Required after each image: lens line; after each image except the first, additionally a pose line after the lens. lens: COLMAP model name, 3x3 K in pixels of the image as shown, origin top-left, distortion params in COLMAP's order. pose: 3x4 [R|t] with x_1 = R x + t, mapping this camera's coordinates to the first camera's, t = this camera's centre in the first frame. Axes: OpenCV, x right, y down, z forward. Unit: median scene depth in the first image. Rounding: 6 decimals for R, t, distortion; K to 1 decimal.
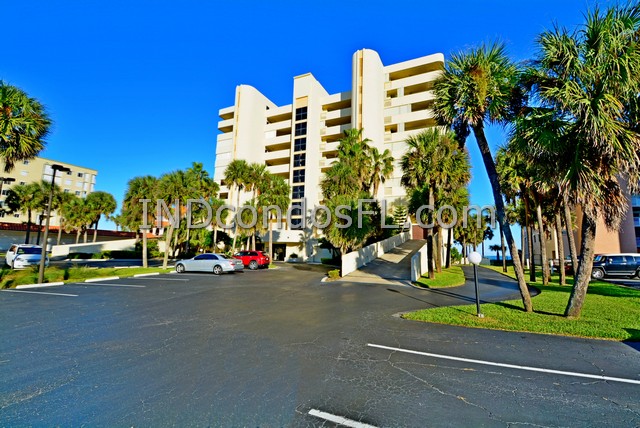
lens RADIAL K [[286.3, 0, 317.8], [0, 286.3, 211.0], [0, 0, 1]] dist [-0.004670, -0.002038]
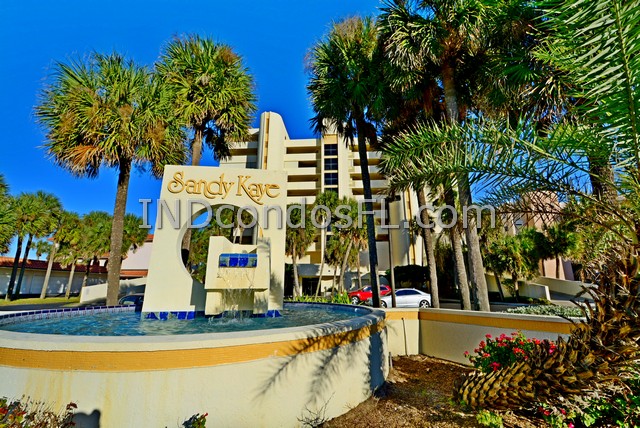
lens RADIAL K [[286.3, 0, 317.4], [0, 286.3, 213.9], [0, 0, 1]] dist [-0.004670, -0.002038]
pose [[0.927612, 0.064649, 0.367908, -1.043689], [-0.026391, 0.993791, -0.108088, 0.010531], [-0.372612, 0.090555, 0.923558, 0.179627]]
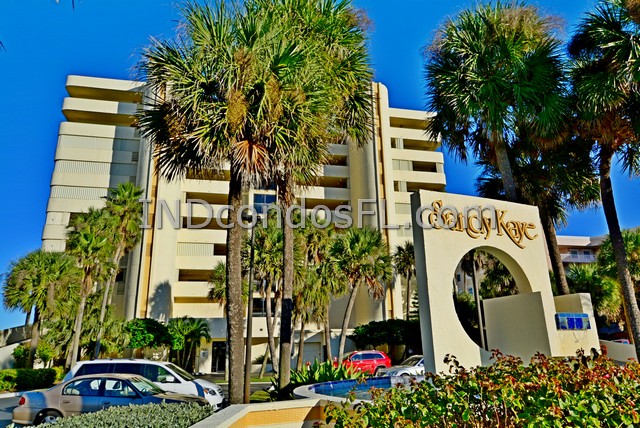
lens RADIAL K [[457.4, 0, 319.8], [0, 457.4, 219.0], [0, 0, 1]] dist [-0.001098, 0.000260]
pose [[0.778912, 0.134122, 0.612624, -1.286016], [-0.046729, 0.986560, -0.156576, 0.016361], [-0.625390, 0.093332, 0.774710, 0.315716]]
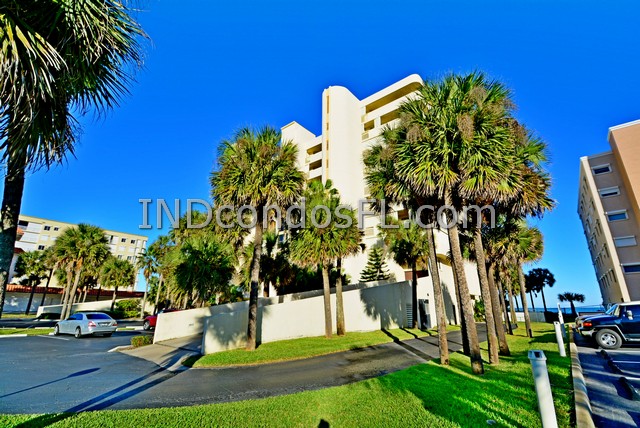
lens RADIAL K [[286.3, 0, 317.6], [0, 286.3, 215.5], [0, 0, 1]] dist [-0.004670, -0.002038]
pose [[0.970858, -0.092545, -0.221065, 0.544900], [0.053465, 0.982823, -0.176639, 0.045643], [0.233615, 0.159672, 0.959129, 0.265370]]
